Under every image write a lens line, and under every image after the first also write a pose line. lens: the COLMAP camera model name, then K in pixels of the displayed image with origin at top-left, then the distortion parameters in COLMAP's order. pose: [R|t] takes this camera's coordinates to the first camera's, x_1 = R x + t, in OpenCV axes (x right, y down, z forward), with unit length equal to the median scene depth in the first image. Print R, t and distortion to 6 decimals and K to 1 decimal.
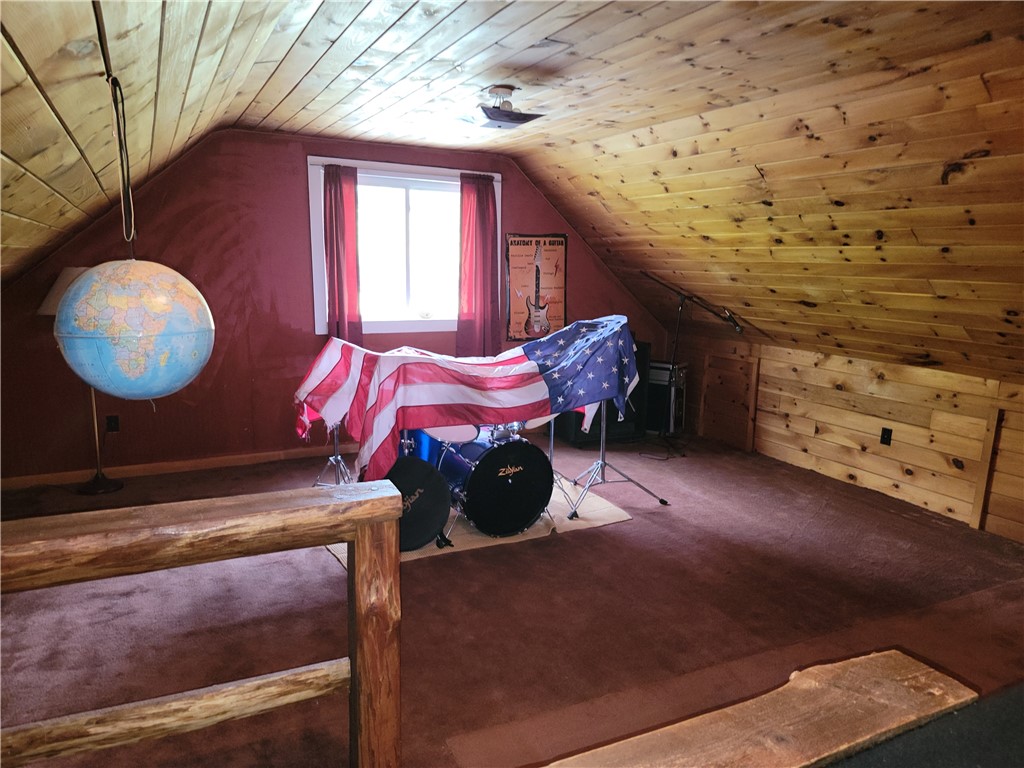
lens RADIAL K [[712.6, 0, 516.6], [0, 712.6, 388.0], [0, 0, 1]] dist [0.083628, -0.065354]
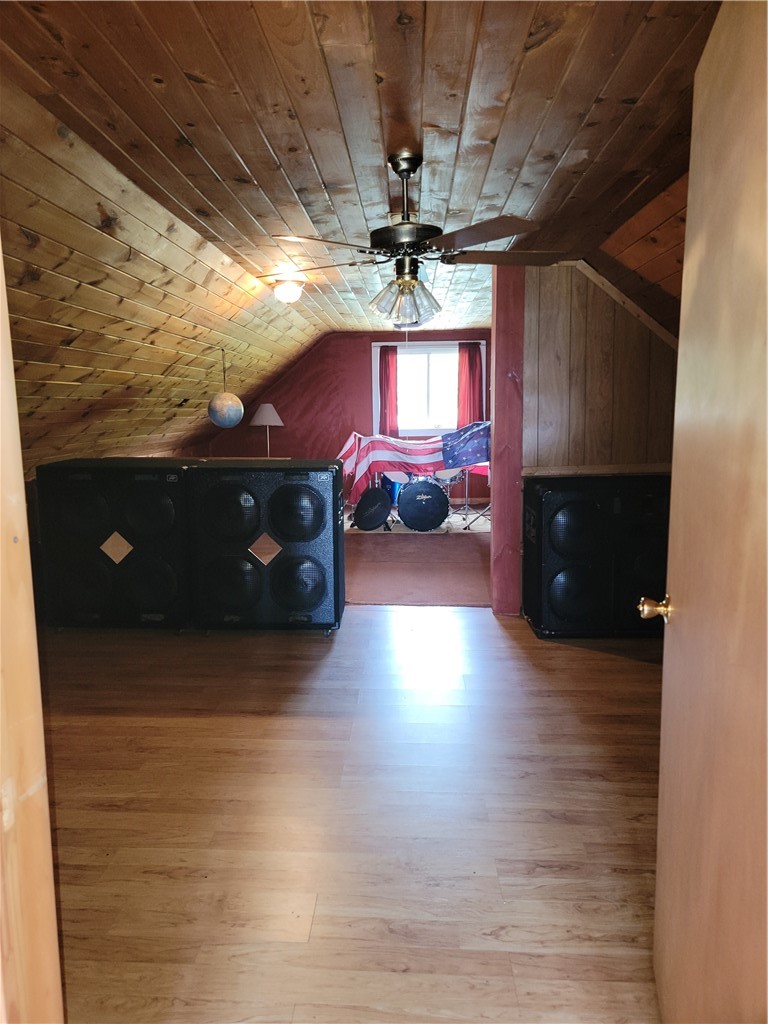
lens RADIAL K [[712.6, 0, 372.9], [0, 712.6, 514.1], [0, 0, 1]] dist [0.083628, -0.065354]
pose [[0.864445, 0.042892, -0.500895, 0.703726], [-0.056736, 0.998312, -0.012430, 0.160869], [0.499516, 0.039164, 0.865419, -0.641696]]
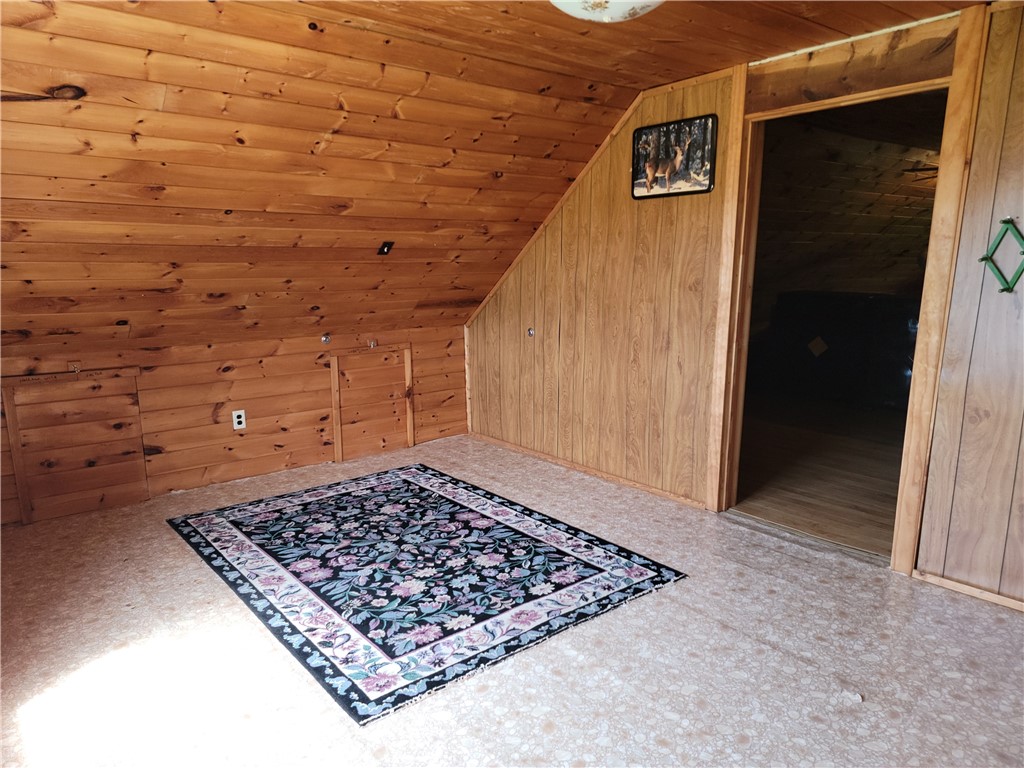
lens RADIAL K [[712.6, 0, 506.5], [0, 712.6, 384.2], [0, 0, 1]] dist [0.083628, -0.065354]
pose [[0.220388, 0.149471, -0.963892, 1.878681], [-0.166963, 0.979385, 0.113699, 0.299839], [0.961016, 0.135877, 0.240801, -1.323232]]
